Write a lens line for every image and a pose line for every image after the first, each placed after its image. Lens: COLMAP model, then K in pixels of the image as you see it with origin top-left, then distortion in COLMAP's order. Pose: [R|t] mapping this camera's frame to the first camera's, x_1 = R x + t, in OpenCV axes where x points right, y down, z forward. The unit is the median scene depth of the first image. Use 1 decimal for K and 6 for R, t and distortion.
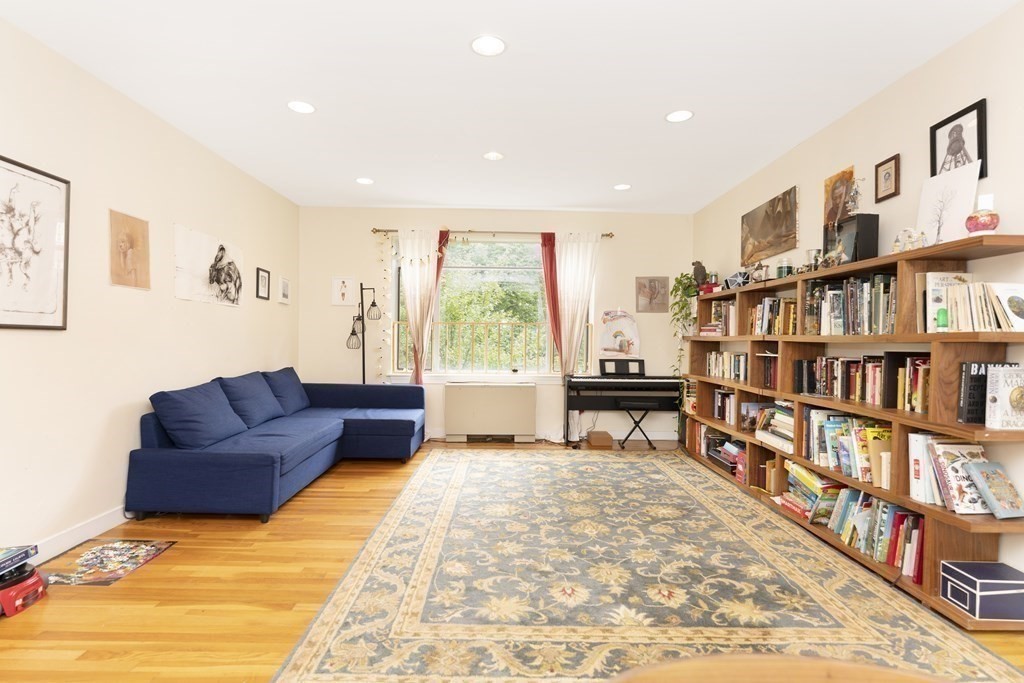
lens RADIAL K [[550.7, 0, 514.7], [0, 550.7, 336.7], [0, 0, 1]] dist [0.004565, -0.000191]
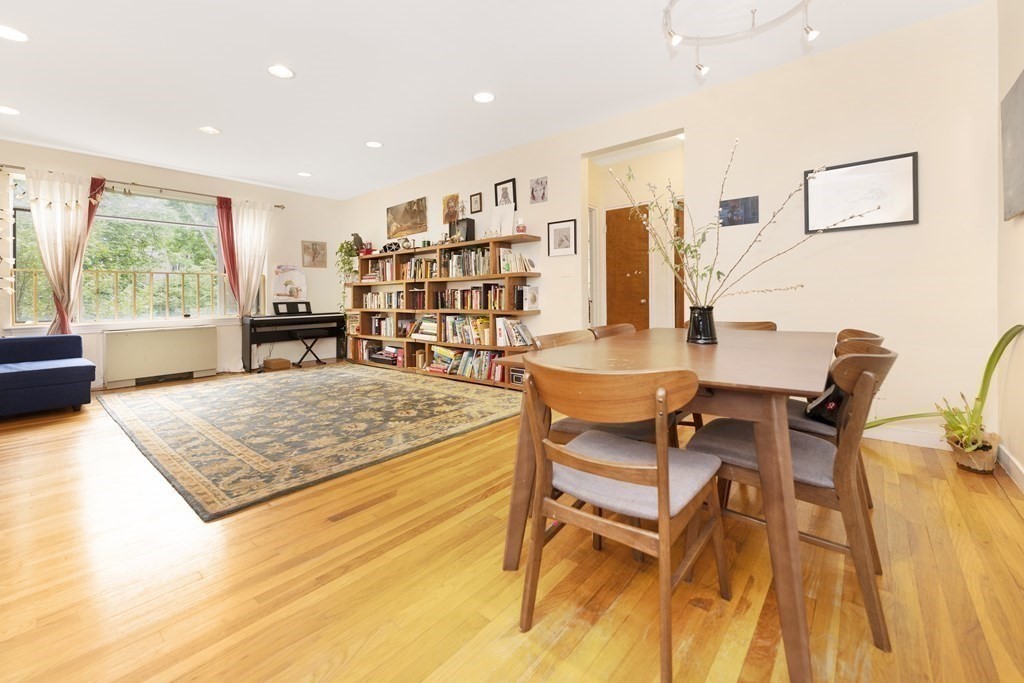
lens RADIAL K [[414.4, 0, 544.3], [0, 414.4, 287.7], [0, 0, 1]] dist [0.004487, 0.000442]
pose [[0.620131, -0.007682, 0.784461, -0.365012], [0.023095, 0.999697, -0.008467, 0.050606], [-0.784159, 0.023368, 0.620120, -0.158993]]
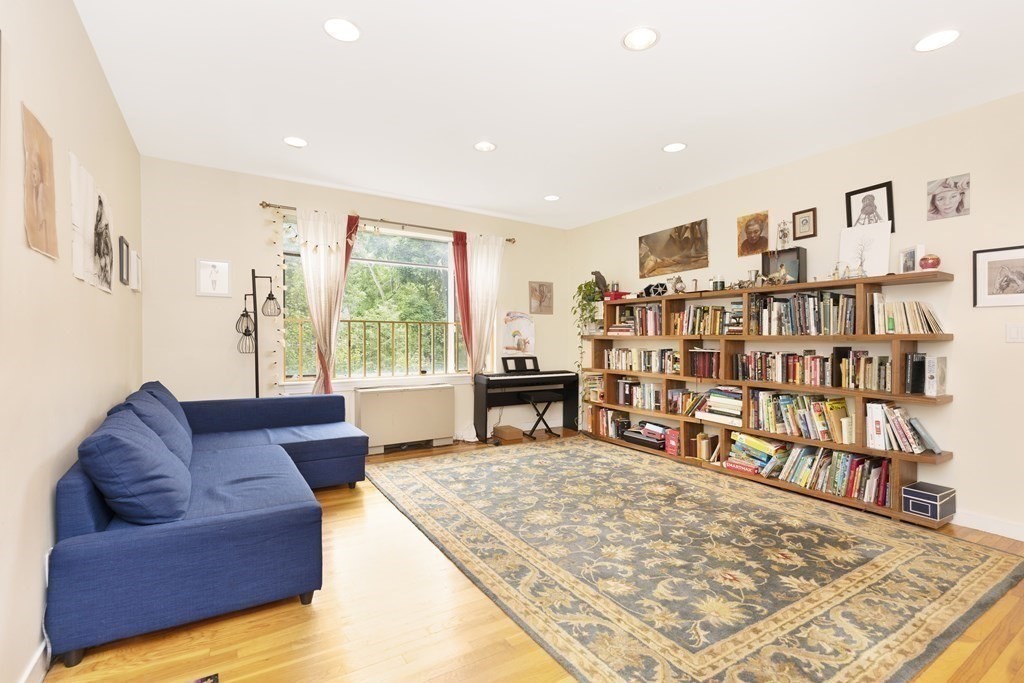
lens RADIAL K [[495.4, 0, 553.1], [0, 495.4, 335.8], [0, 0, 1]] dist [0.004233, -0.001542]
pose [[0.830463, -0.003799, 0.557061, -0.503488], [0.002189, 0.999991, 0.003556, -0.006263], [-0.557070, -0.001733, 0.830464, 0.275817]]
